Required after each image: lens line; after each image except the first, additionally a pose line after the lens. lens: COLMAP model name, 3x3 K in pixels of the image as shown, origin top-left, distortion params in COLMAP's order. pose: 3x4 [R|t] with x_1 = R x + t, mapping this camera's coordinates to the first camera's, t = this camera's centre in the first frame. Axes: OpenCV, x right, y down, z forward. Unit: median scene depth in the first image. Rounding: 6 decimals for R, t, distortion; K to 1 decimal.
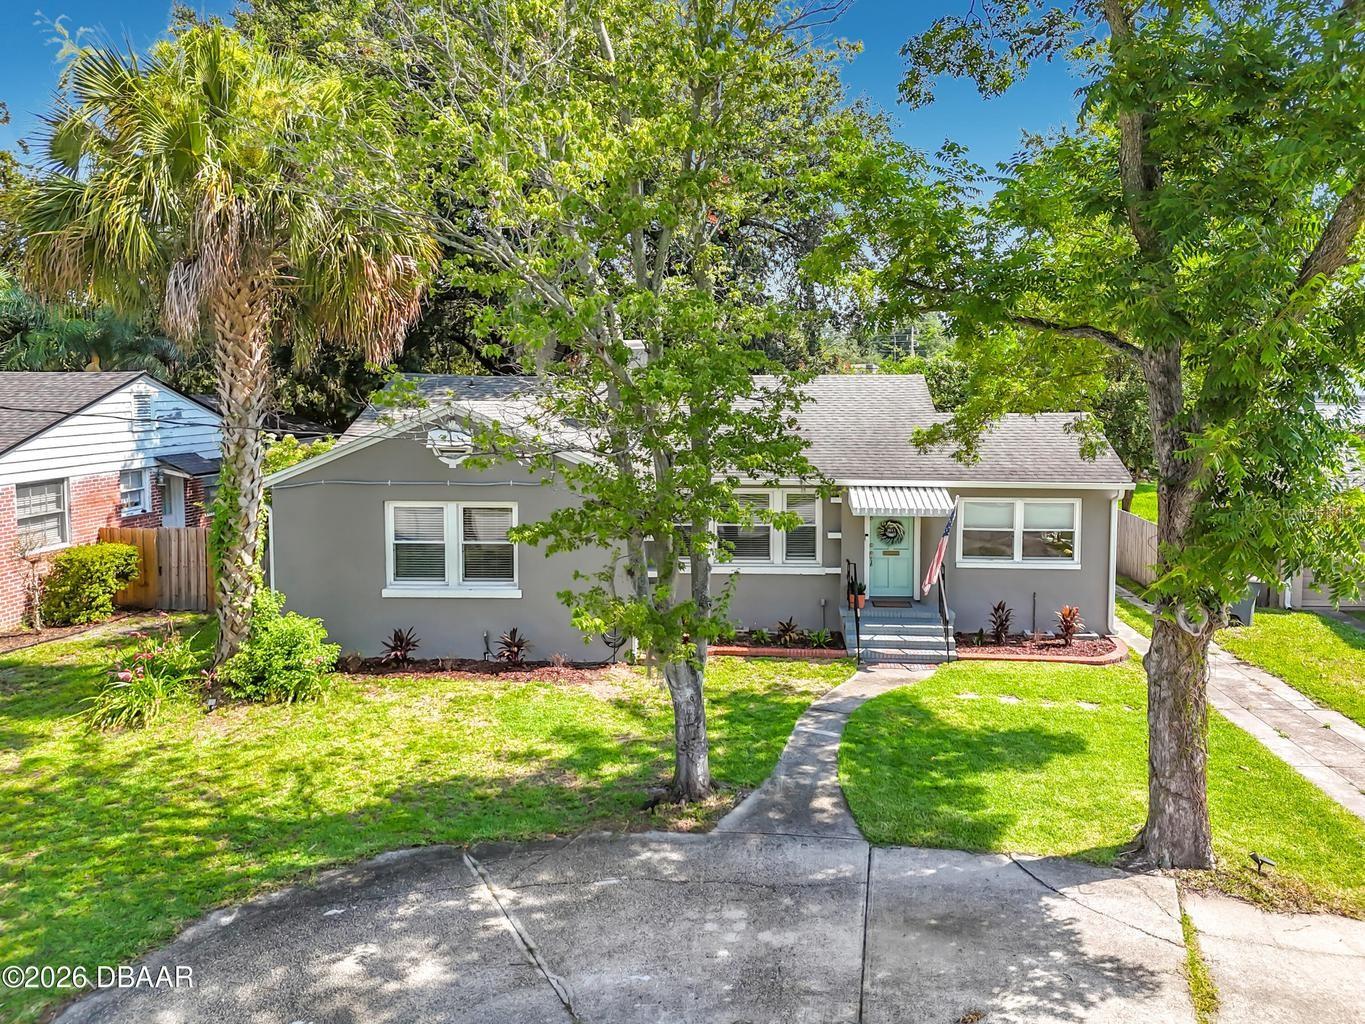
lens RADIAL K [[963.5, 0, 682.5], [0, 963.5, 512.0], [0, 0, 1]] dist [0.027276, -0.005326]
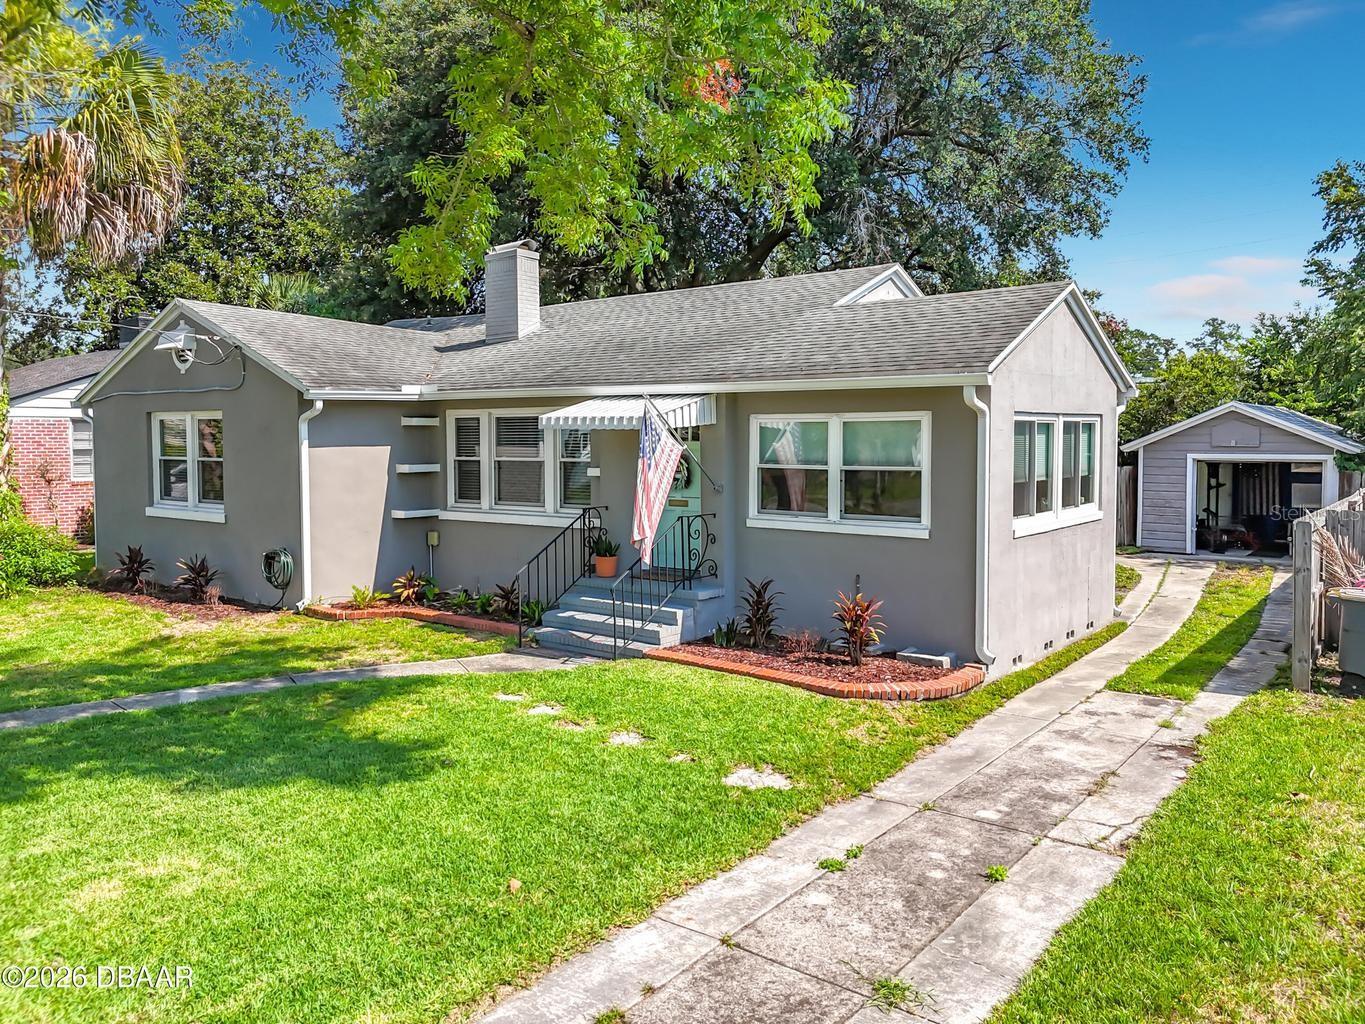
lens RADIAL K [[963.5, 0, 682.5], [0, 963.5, 512.0], [0, 0, 1]] dist [0.027276, -0.005326]
pose [[0.832293, 0.041047, -0.552814, 0.652150], [-0.068741, 0.997200, -0.029451, 0.076461], [0.550057, 0.062513, 0.832784, 0.495704]]
